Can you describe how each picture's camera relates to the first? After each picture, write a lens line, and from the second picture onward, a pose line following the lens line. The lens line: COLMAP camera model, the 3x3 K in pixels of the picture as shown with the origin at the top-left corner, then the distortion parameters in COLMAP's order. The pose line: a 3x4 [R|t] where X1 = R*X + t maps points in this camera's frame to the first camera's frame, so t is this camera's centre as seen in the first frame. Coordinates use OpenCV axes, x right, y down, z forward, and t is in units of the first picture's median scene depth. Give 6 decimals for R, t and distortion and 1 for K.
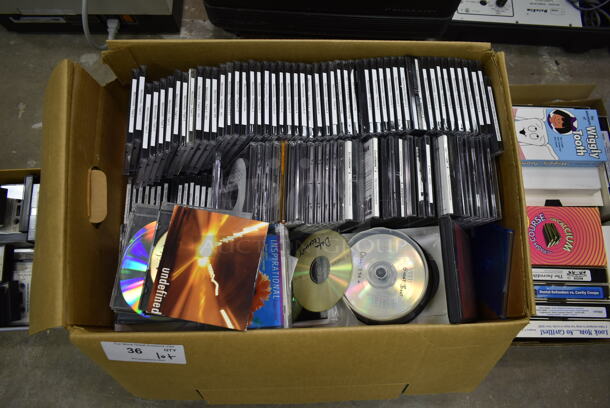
lens RADIAL K [[461.1, 0, 305.0], [0, 461.1, 204.0], [0, 0, 1]] dist [-0.018081, -0.000462]
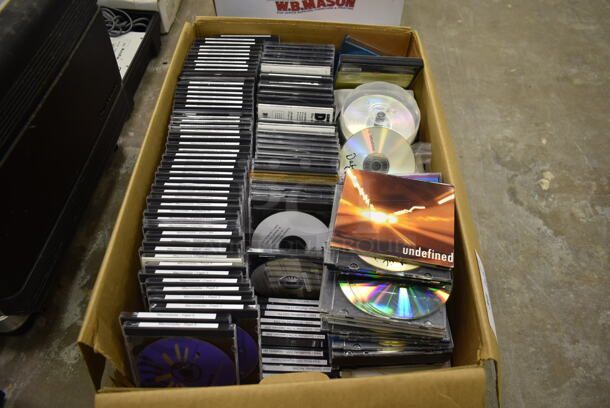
lens RADIAL K [[461.1, 0, 305.0], [0, 461.1, 204.0], [0, 0, 1]] dist [-0.018081, -0.000462]
pose [[0.032813, -0.806736, 0.590000, -0.654767], [0.955887, 0.197734, 0.217210, -0.221881], [-0.291895, 0.556846, 0.777637, 0.255698]]
